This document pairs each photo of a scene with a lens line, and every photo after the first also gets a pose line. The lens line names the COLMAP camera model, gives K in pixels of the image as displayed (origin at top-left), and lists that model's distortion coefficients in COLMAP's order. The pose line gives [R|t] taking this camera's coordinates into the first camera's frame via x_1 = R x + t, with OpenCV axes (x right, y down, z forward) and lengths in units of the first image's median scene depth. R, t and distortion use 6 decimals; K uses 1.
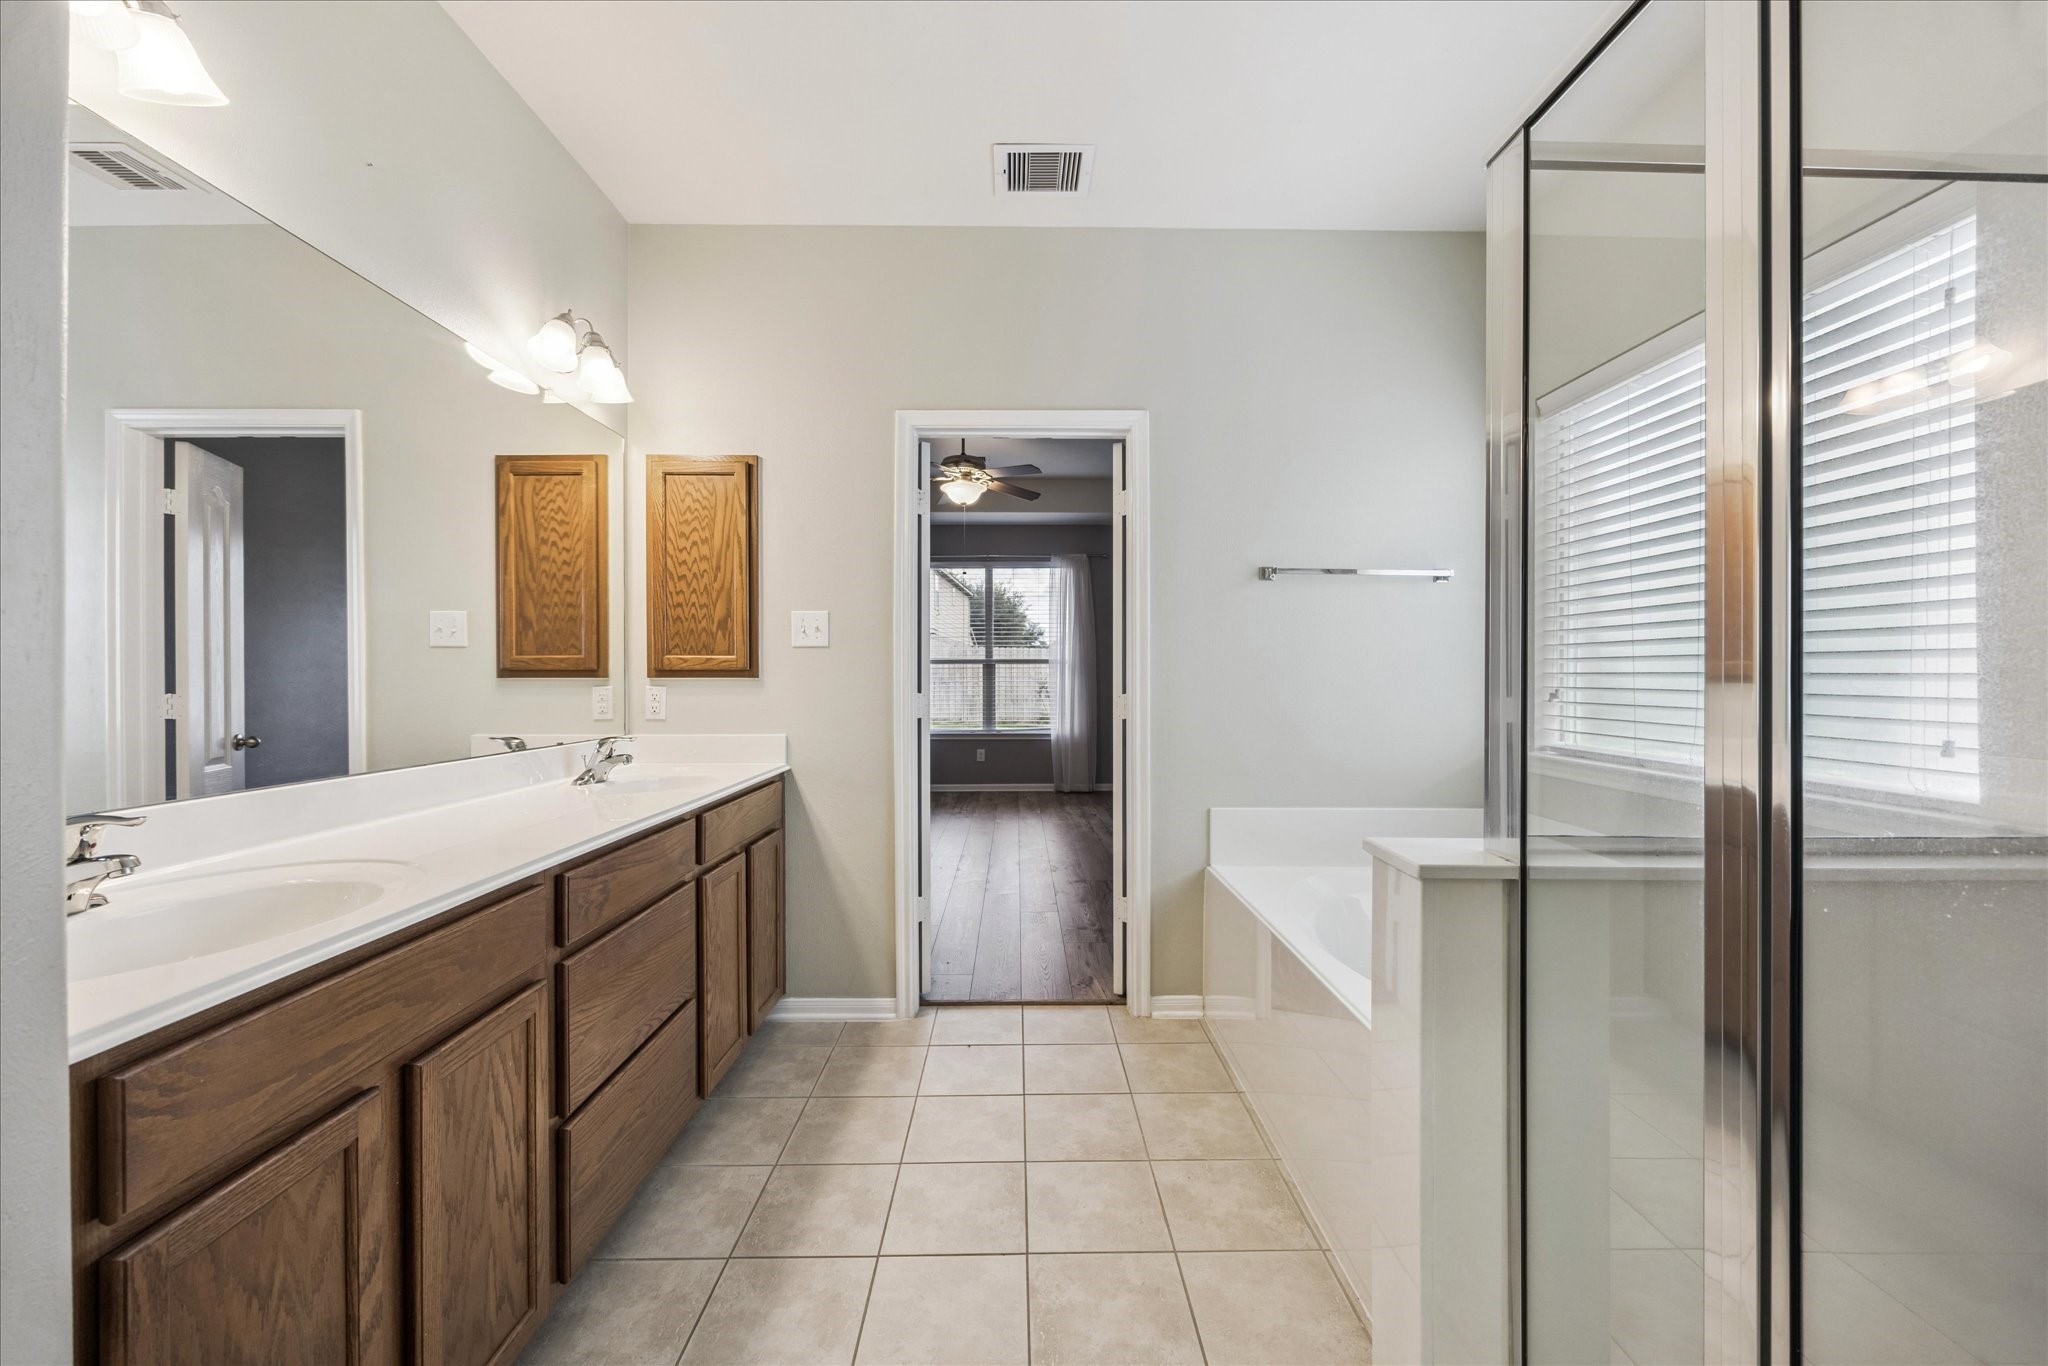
lens RADIAL K [[778.7, 0, 1020.0], [0, 778.7, 689.4], [0, 0, 1]] dist [-0.000633, 0.000708]
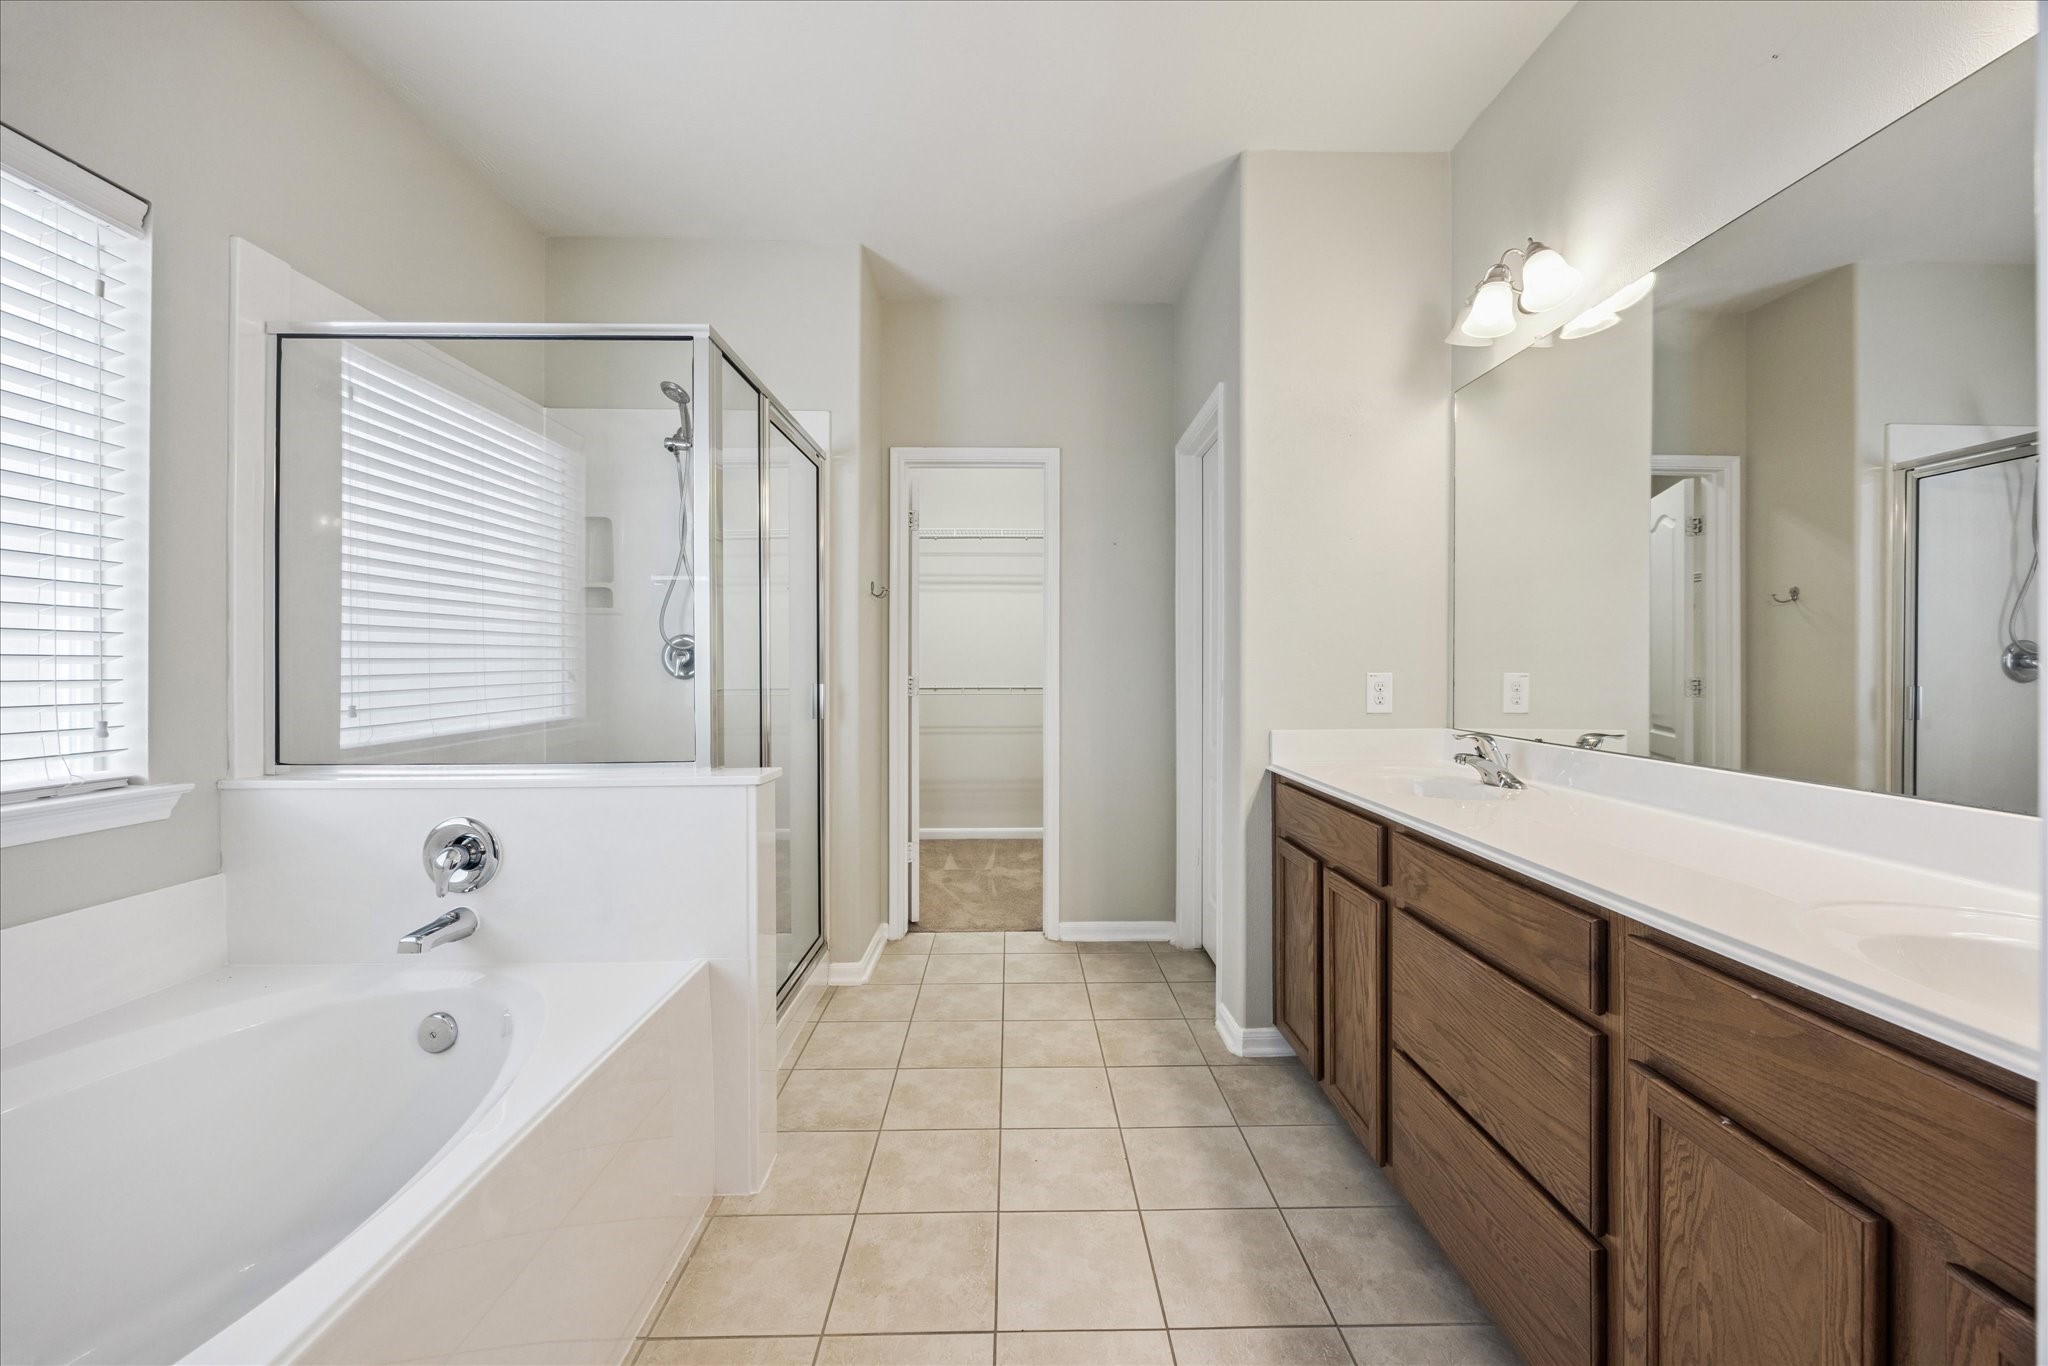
lens RADIAL K [[778.7, 0, 1033.1], [0, 778.7, 671.4], [0, 0, 1]] dist [-0.000633, 0.000708]
pose [[-0.999827, -0.002436, -0.018430, -0.015209], [-0.002526, 0.999985, 0.004838, -0.007126], [0.018418, 0.004883, -0.999818, 1.924809]]
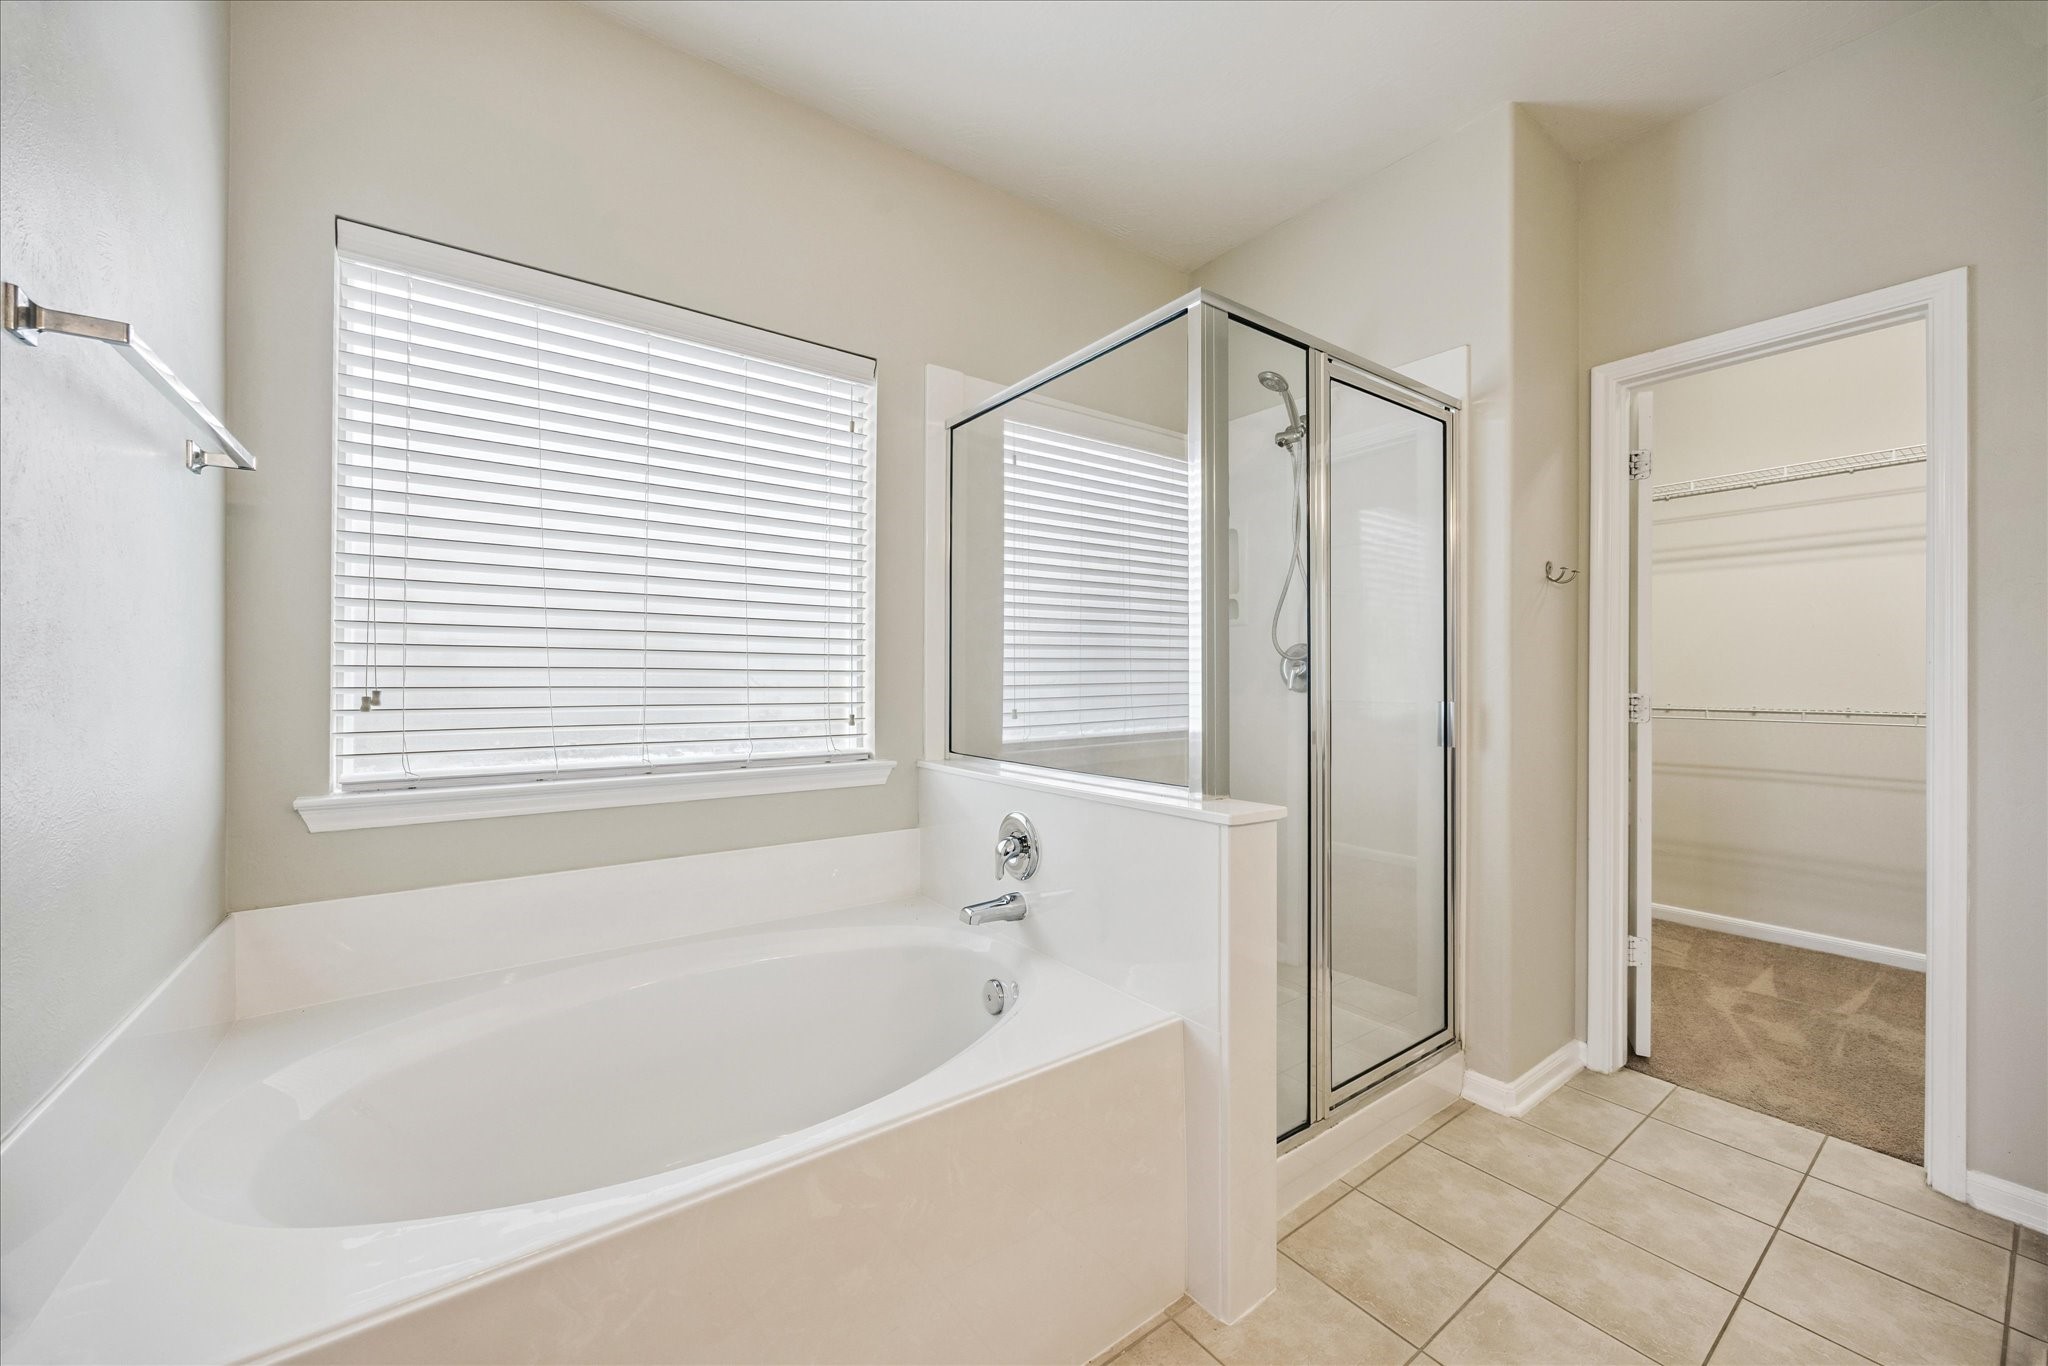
lens RADIAL K [[778.7, 0, 1027.7], [0, 778.7, 674.5], [0, 0, 1]] dist [-0.000633, 0.000708]
pose [[-0.593164, -0.003690, 0.805073, -0.205183], [-0.005134, 0.999986, 0.000801, -0.013358], [-0.805065, -0.003659, -0.593175, 1.588890]]
